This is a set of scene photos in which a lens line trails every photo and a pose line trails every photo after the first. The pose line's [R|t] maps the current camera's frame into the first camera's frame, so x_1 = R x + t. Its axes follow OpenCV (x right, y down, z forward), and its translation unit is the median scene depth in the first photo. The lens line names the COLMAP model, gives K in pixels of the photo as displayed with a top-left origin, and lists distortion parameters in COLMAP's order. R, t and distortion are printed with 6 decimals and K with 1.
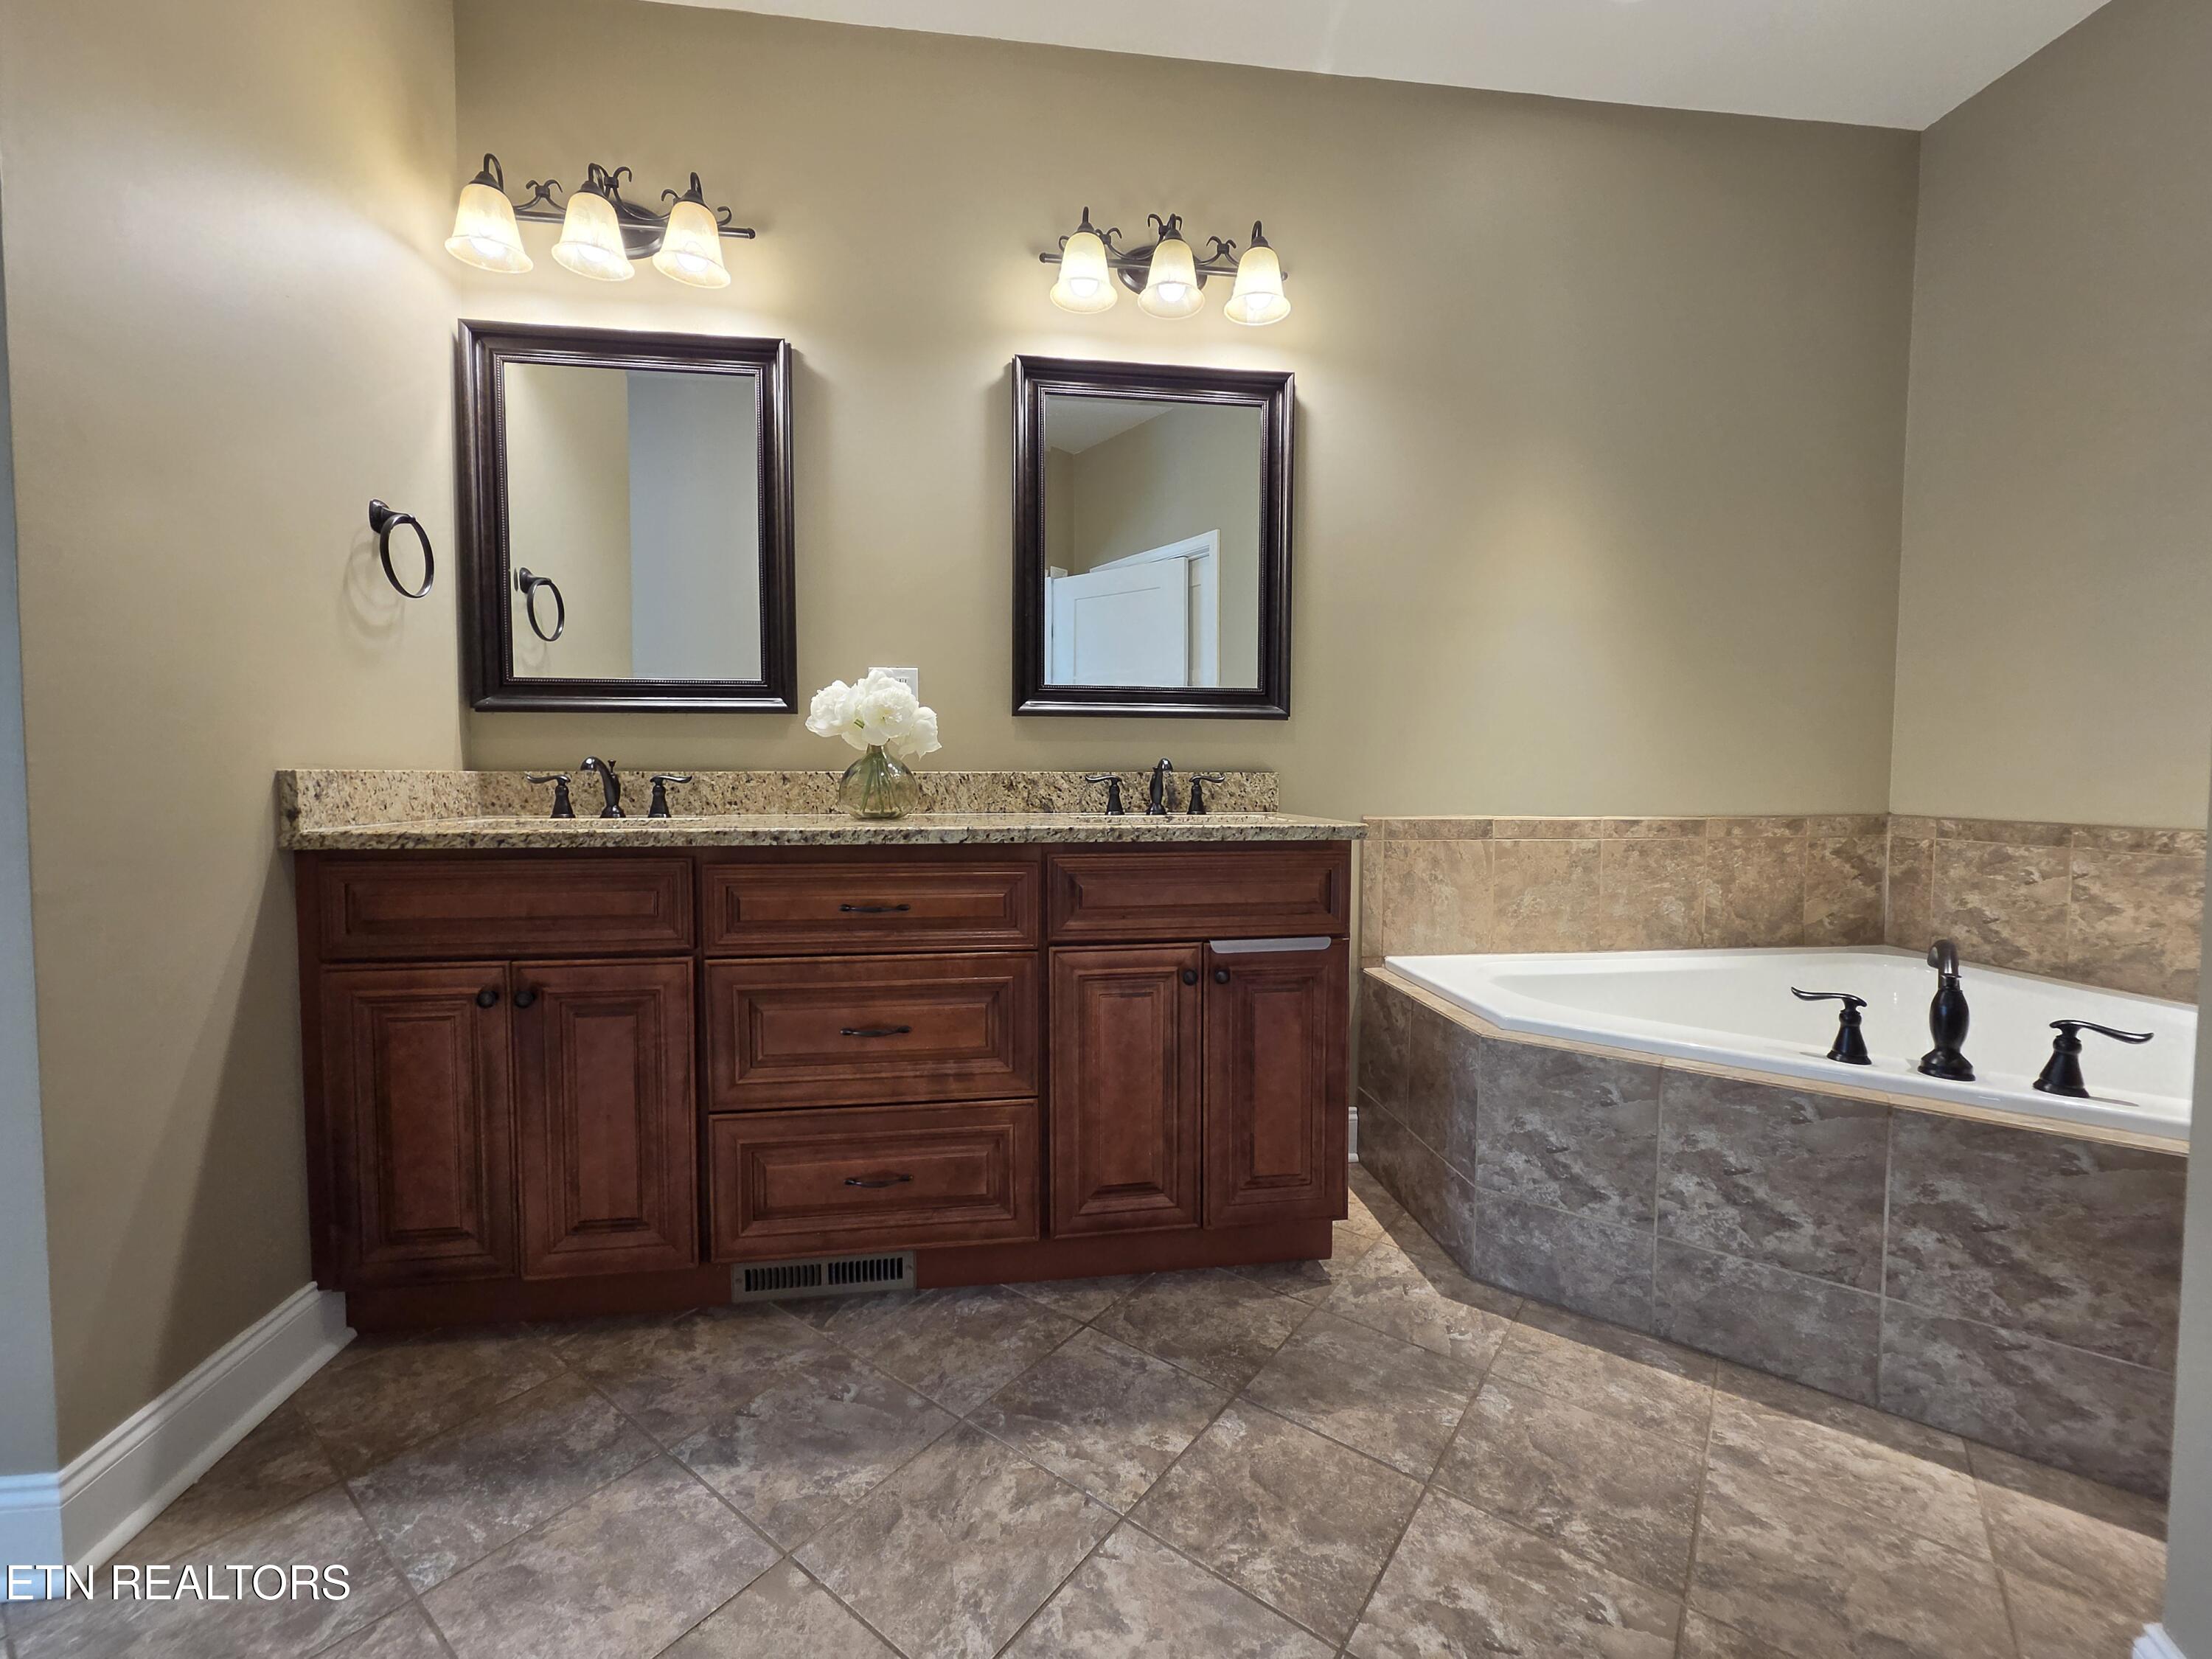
lens RADIAL K [[910.3, 0, 1103.4], [0, 910.3, 822.9], [0, 0, 1]] dist [0.001515, -0.000520]
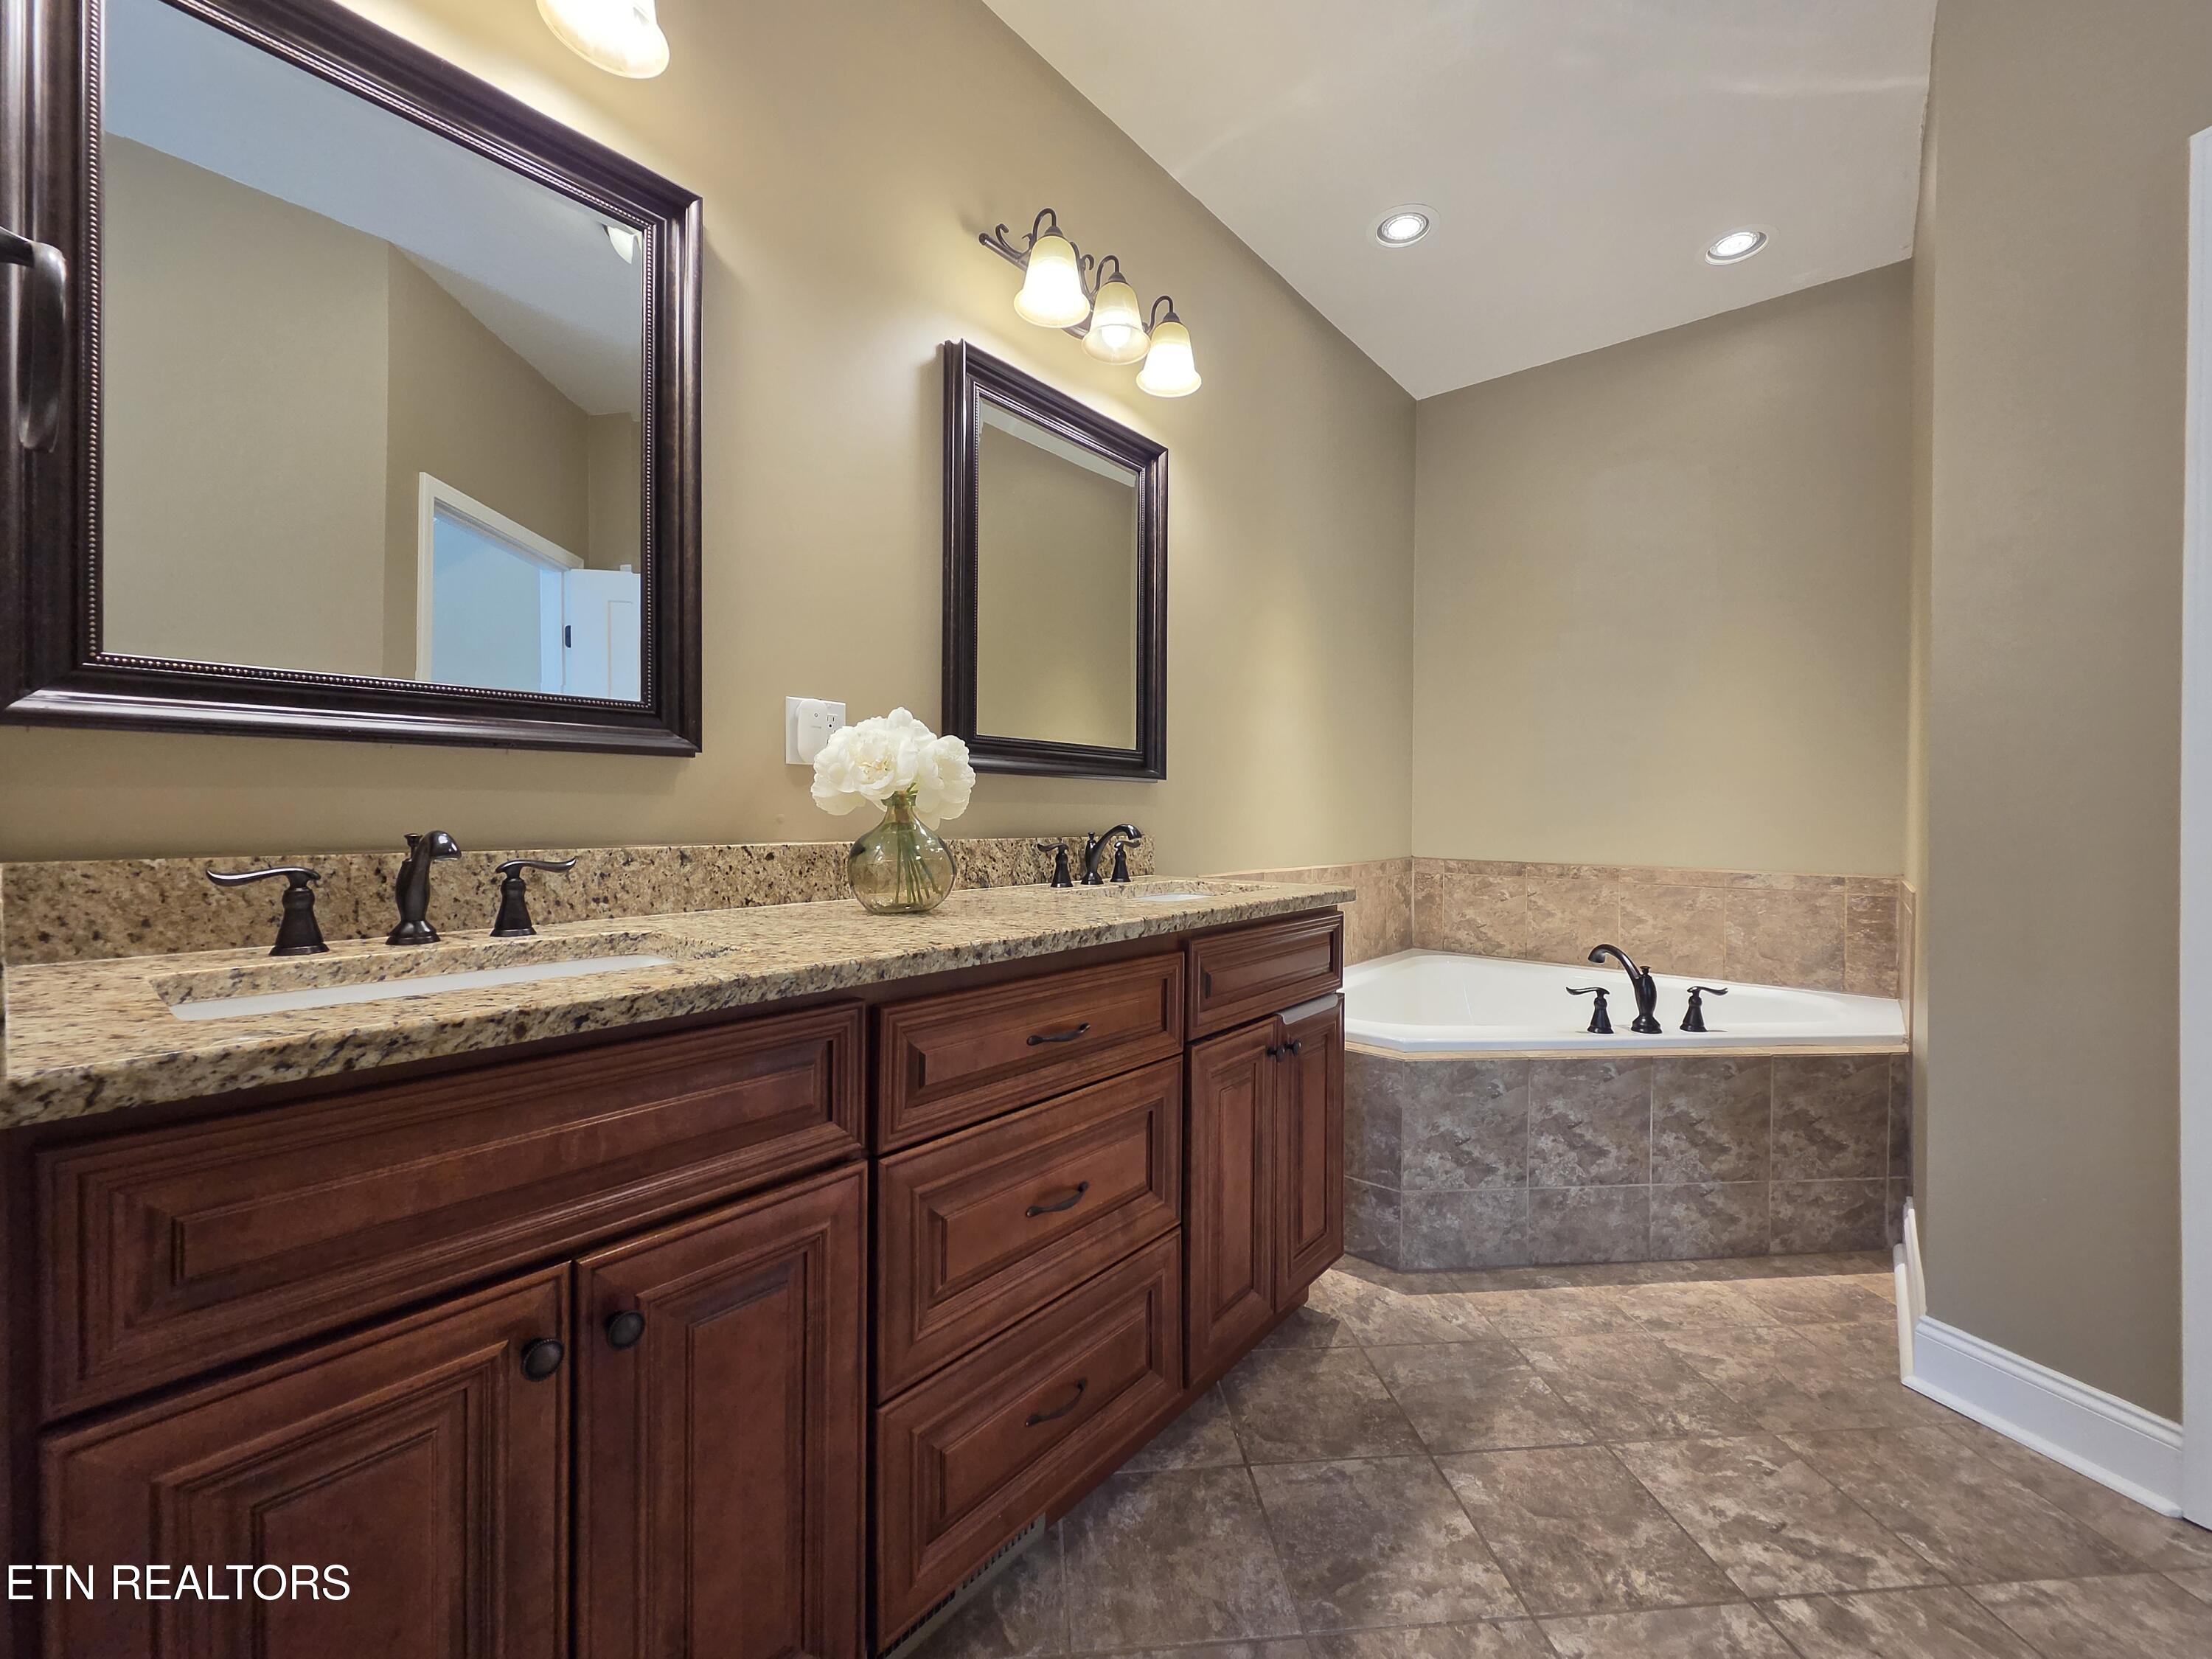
lens RADIAL K [[910.3, 0, 1102.4], [0, 910.3, 823.6], [0, 0, 1]] dist [0.001515, -0.000520]
pose [[0.736881, -0.004055, 0.676011, -0.743540], [0.030730, 0.999149, -0.027504, -0.059377], [-0.675324, 0.041041, 0.736379, 0.421658]]
